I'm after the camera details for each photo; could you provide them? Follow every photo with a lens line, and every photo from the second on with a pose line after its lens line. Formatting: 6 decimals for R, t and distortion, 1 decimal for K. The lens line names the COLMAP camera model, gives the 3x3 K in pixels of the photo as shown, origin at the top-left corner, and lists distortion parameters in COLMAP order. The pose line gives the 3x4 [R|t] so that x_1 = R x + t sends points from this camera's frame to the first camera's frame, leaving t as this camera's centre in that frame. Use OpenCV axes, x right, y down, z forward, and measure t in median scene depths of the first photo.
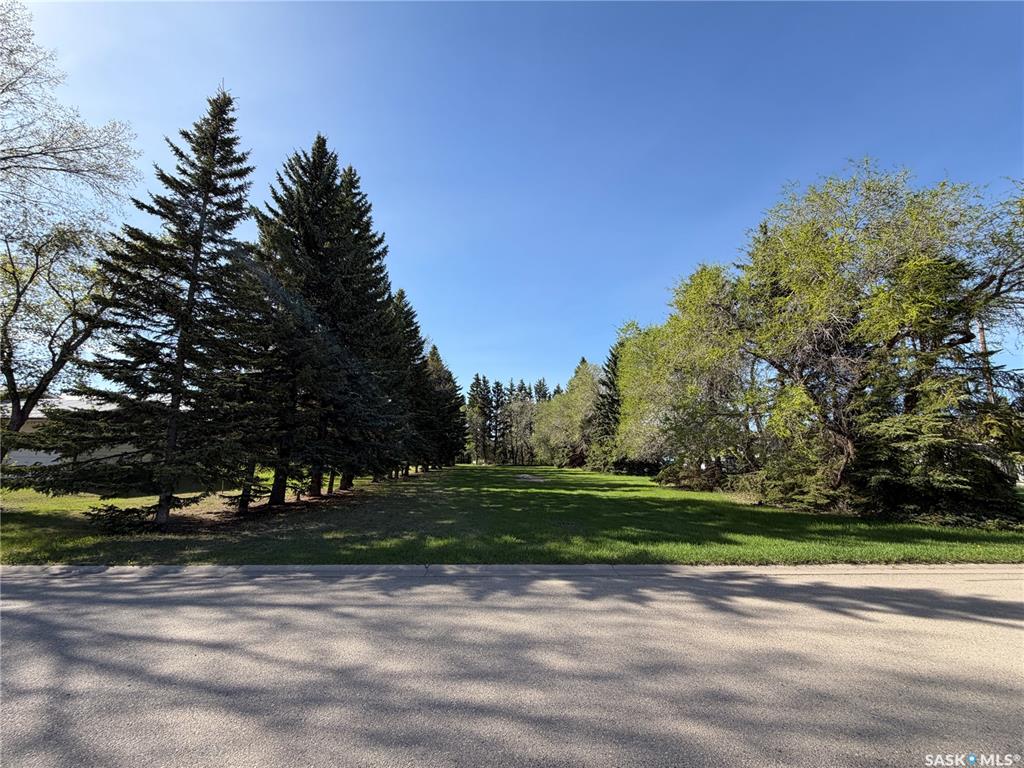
lens RADIAL K [[410.4, 0, 511.1], [0, 410.4, 381.5], [0, 0, 1]] dist [0.000071, 0.000000]
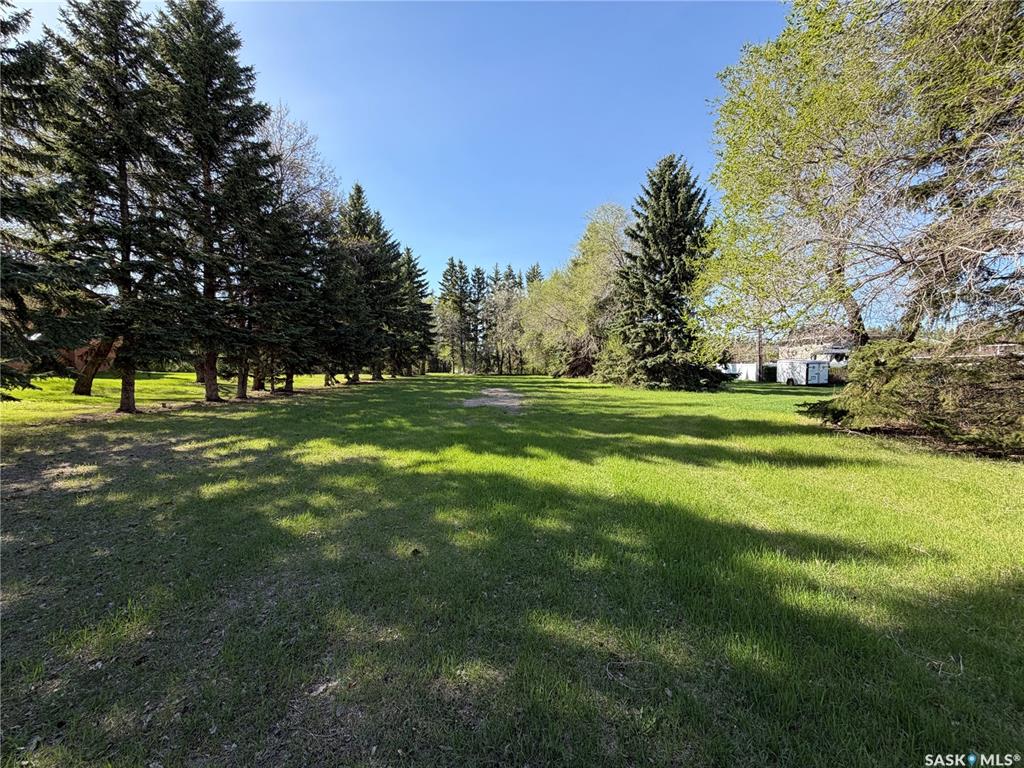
lens RADIAL K [[410.4, 0, 510.7], [0, 410.4, 385.0], [0, 0, 1]] dist [0.000071, 0.000000]
pose [[0.999992, -0.003853, 0.001398, 0.027828], [0.003441, 0.974473, 0.224476, 0.044264], [-0.002227, -0.224470, 0.974479, 0.214604]]
